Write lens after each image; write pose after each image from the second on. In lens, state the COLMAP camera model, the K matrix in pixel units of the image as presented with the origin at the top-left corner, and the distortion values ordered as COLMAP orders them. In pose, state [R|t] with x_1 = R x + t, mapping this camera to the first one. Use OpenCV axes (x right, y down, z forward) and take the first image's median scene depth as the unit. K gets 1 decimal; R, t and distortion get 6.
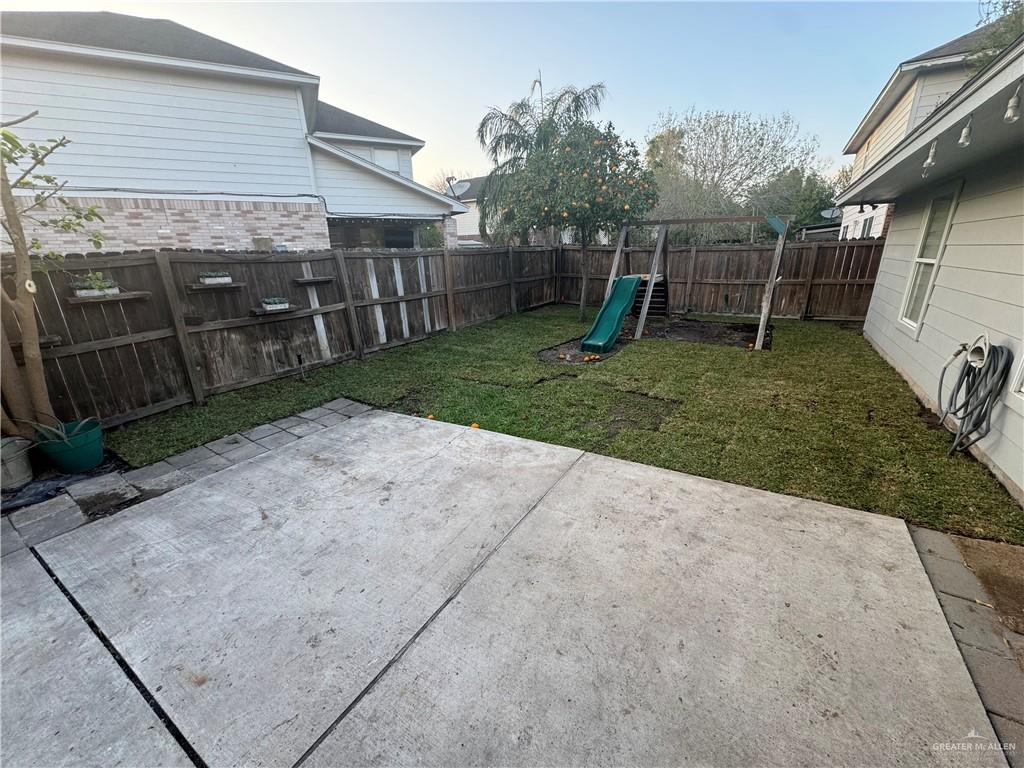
lens RADIAL K [[408.4, 0, 512.0], [0, 408.4, 384.0], [0, 0, 1]] dist [-0.002112, 0.000011]
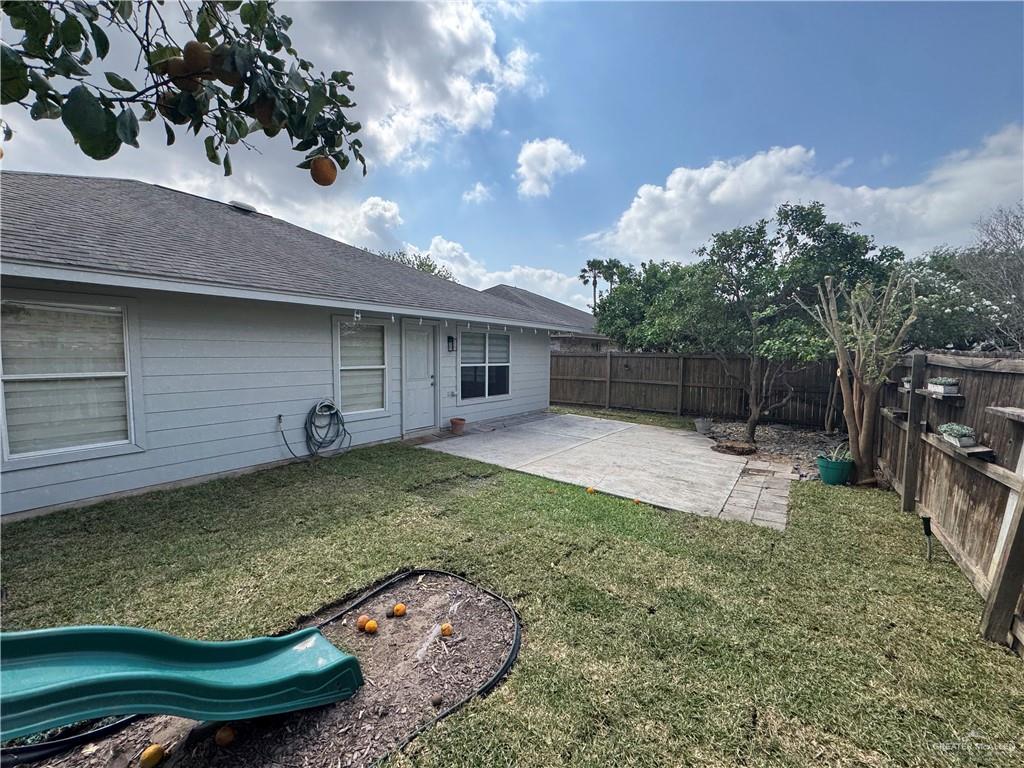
lens RADIAL K [[408.6, 0, 512.0], [0, 408.6, 384.0], [0, 0, 1]] dist [0.000610, 0.000087]
pose [[-0.997306, 0.009209, 0.072777, 0.050980], [0.036225, 0.924513, 0.379425, -0.617308], [-0.063790, 0.381039, -0.922356, 1.854285]]
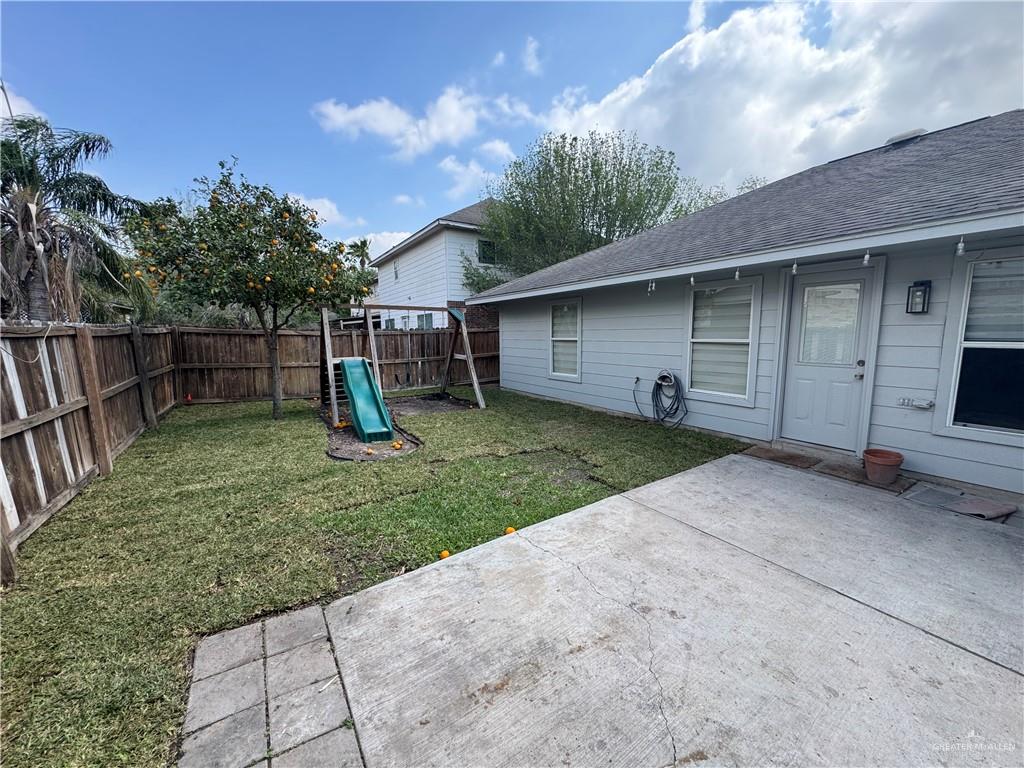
lens RADIAL K [[408.4, 0, 512.0], [0, 408.4, 384.0], [0, 0, 1]] dist [-0.002112, 0.000011]
pose [[0.431186, -0.096115, 0.897129, -0.713369], [0.281025, 0.959156, -0.032309, -0.133966], [-0.857381, 0.266047, 0.440586, 0.508880]]
